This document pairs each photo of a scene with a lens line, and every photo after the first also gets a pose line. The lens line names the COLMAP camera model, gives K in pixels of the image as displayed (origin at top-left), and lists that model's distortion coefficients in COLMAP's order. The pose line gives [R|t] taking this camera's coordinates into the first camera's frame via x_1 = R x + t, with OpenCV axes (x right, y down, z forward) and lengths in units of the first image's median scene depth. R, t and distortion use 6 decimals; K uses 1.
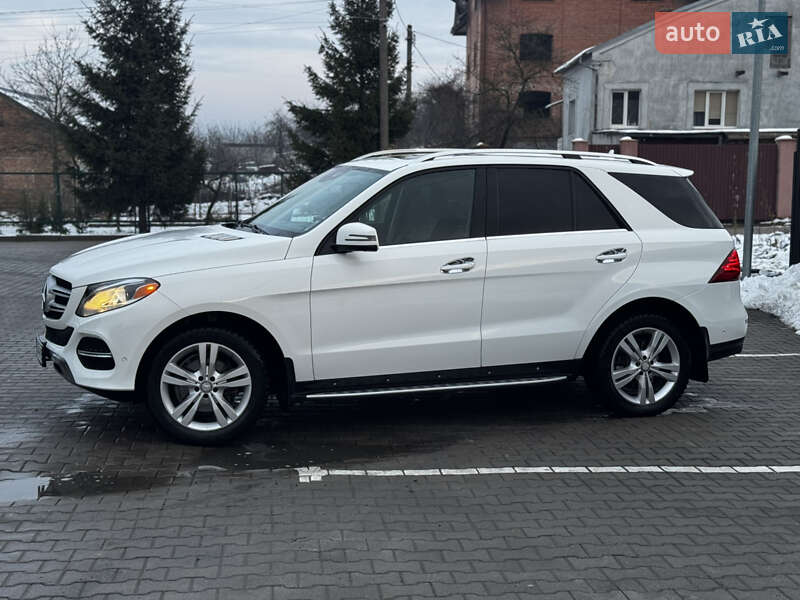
lens RADIAL K [[1140.7, 0, 409.4], [0, 1140.7, 301.3], [0, 0, 1]] dist [0.138584, -0.095672]
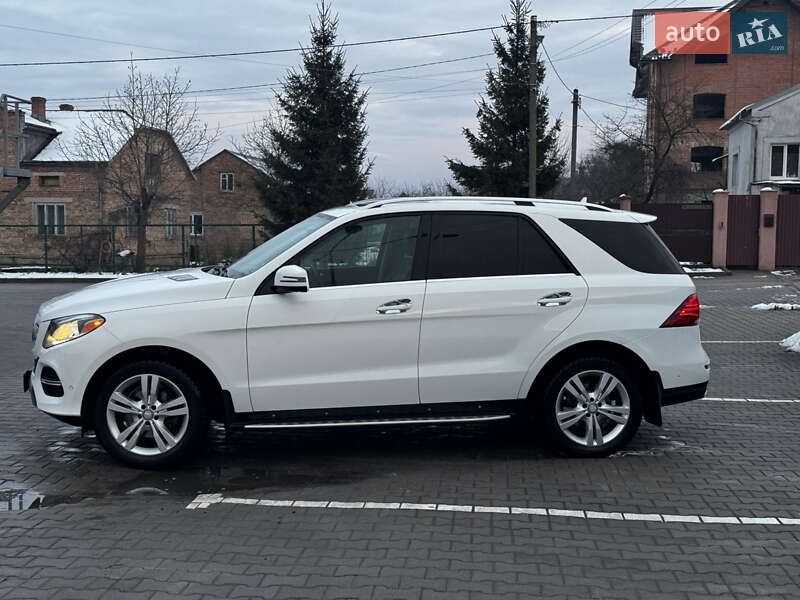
lens RADIAL K [[1015.4, 0, 400.0], [0, 1015.4, 300.0], [0, 0, 1]] dist [0.162529, -0.325480]
pose [[0.981187, 0.012233, -0.192671, 0.217867], [-0.019314, 0.999204, -0.034913, -0.004471], [0.192090, 0.037978, 0.980642, 0.075887]]
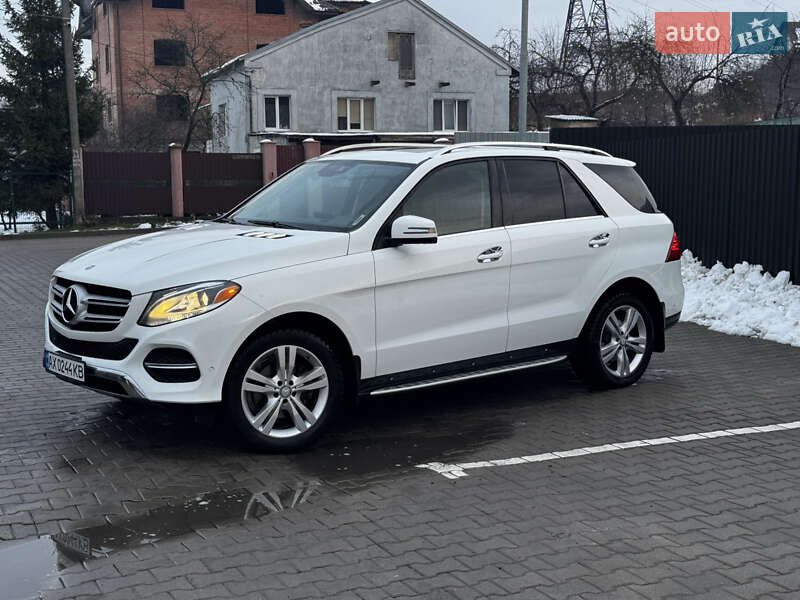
lens RADIAL K [[1056.3, 0, 400.0], [0, 1056.3, 300.0], [0, 0, 1]] dist [0.192093, -0.363514]
pose [[0.944139, -0.054257, 0.325049, -0.329810], [0.051971, 0.998525, 0.015718, -0.009431], [-0.325422, 0.002053, 0.945566, 0.117954]]
